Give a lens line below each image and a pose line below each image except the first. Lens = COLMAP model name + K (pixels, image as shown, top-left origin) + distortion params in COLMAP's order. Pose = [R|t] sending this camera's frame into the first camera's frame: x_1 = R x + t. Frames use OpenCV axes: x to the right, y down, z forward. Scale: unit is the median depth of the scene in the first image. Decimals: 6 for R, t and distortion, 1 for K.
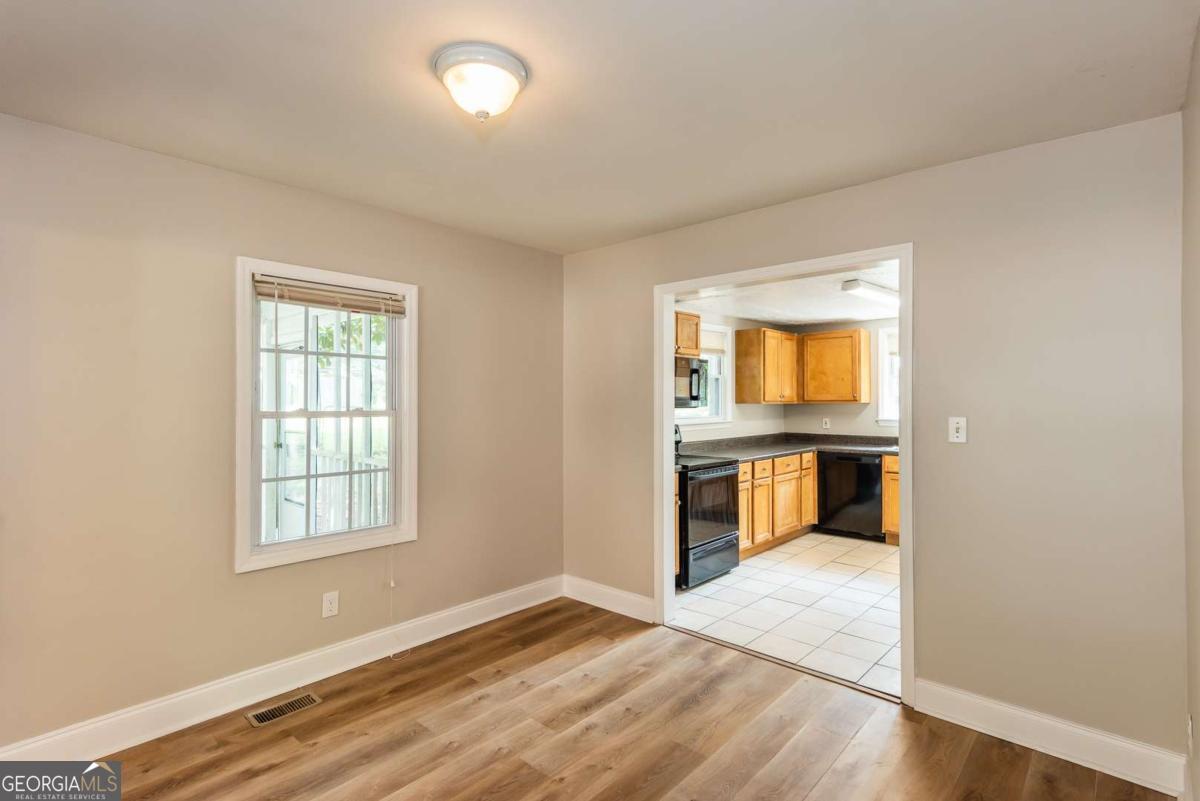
lens RADIAL K [[594.4, 0, 587.3], [0, 594.4, 398.0], [0, 0, 1]] dist [0.019539, 0.001044]
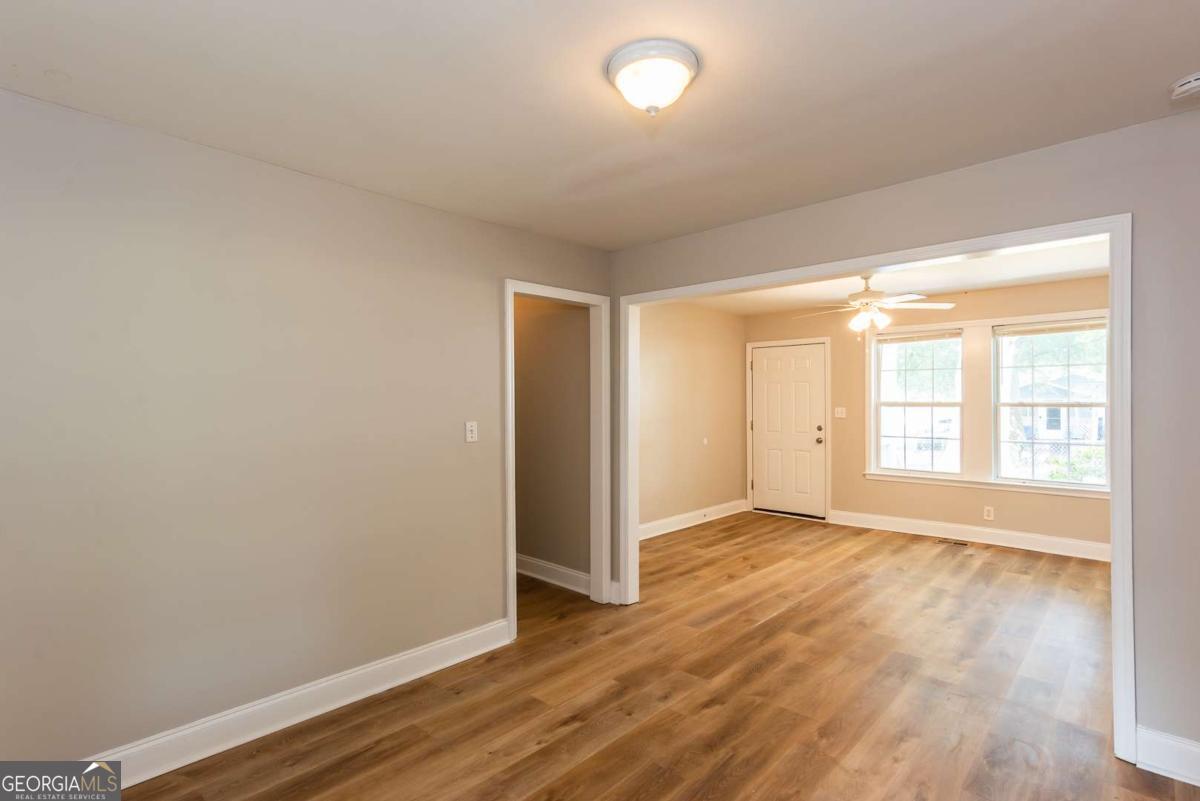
lens RADIAL K [[587.4, 0, 600.0], [0, 587.4, 400.5], [0, 0, 1]] dist [0.016476, 0.000263]
pose [[-0.999989, 0.003268, 0.003325, -0.029826], [0.003263, 0.999993, -0.001713, 0.002869], [-0.003330, -0.001702, -0.999993, 0.670135]]
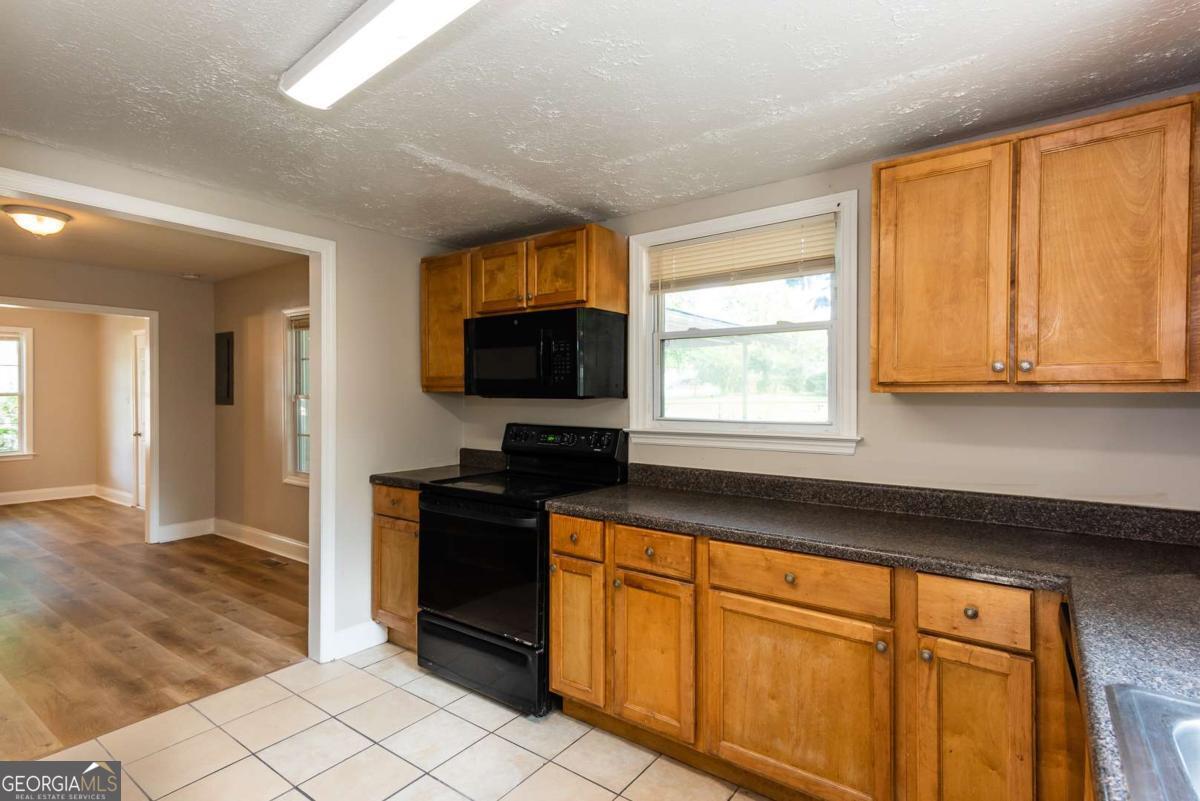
lens RADIAL K [[583.8, 0, 600.0], [0, 583.8, 400.5], [0, 0, 1]] dist [0.020933, 0.000054]
pose [[0.115619, 0.012479, -0.993215, 0.636413], [0.001790, 0.999917, 0.012772, 0.010107], [0.993292, -0.003255, 0.115588, 0.851492]]
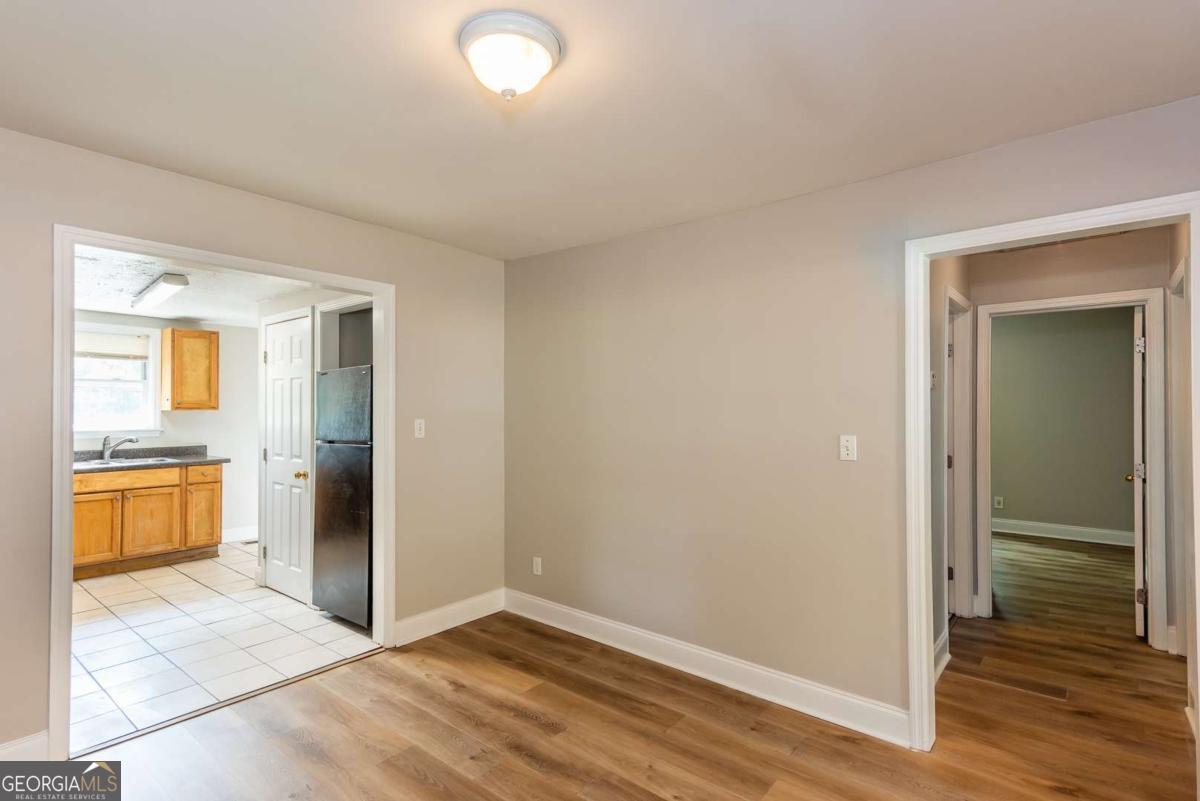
lens RADIAL K [[587.4, 0, 600.0], [0, 587.4, 400.5], [0, 0, 1]] dist [0.016476, 0.000263]
pose [[-0.066746, 0.011830, 0.997700, -0.362975], [-0.002425, 0.999925, -0.012019, 0.001635], [-0.997767, -0.003222, -0.066712, 0.313154]]
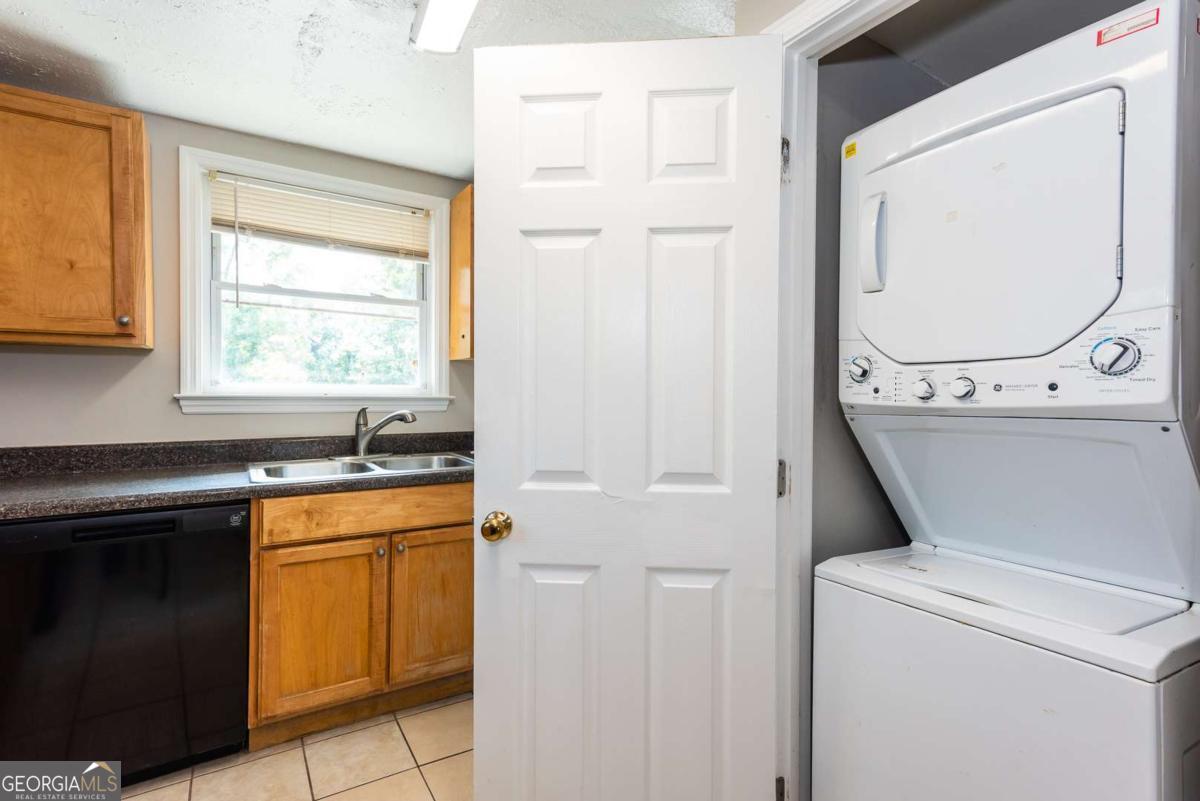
lens RADIAL K [[583.8, 0, 600.0], [0, 583.8, 400.5], [0, 0, 1]] dist [0.020933, 0.000054]
pose [[0.255576, -0.015708, 0.966661, 0.225064], [-0.013303, 0.999716, 0.019762, 0.030776], [-0.966697, -0.017911, 0.255295, 0.727108]]
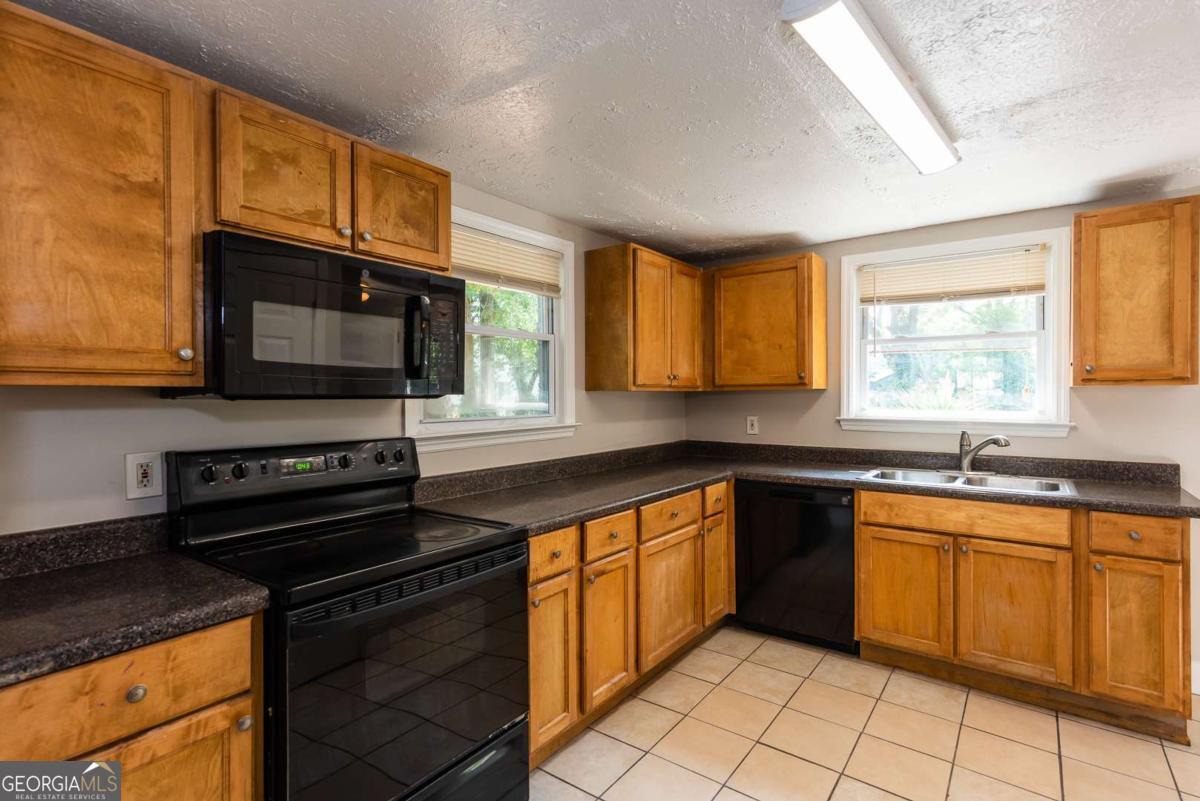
lens RADIAL K [[587.4, 0, 600.0], [0, 587.4, 400.5], [0, 0, 1]] dist [0.016476, 0.000263]
pose [[0.993796, -0.004926, 0.111109, 0.221069], [0.003399, 0.999897, 0.013930, 0.011530], [-0.111167, -0.013466, 0.993711, 0.522678]]
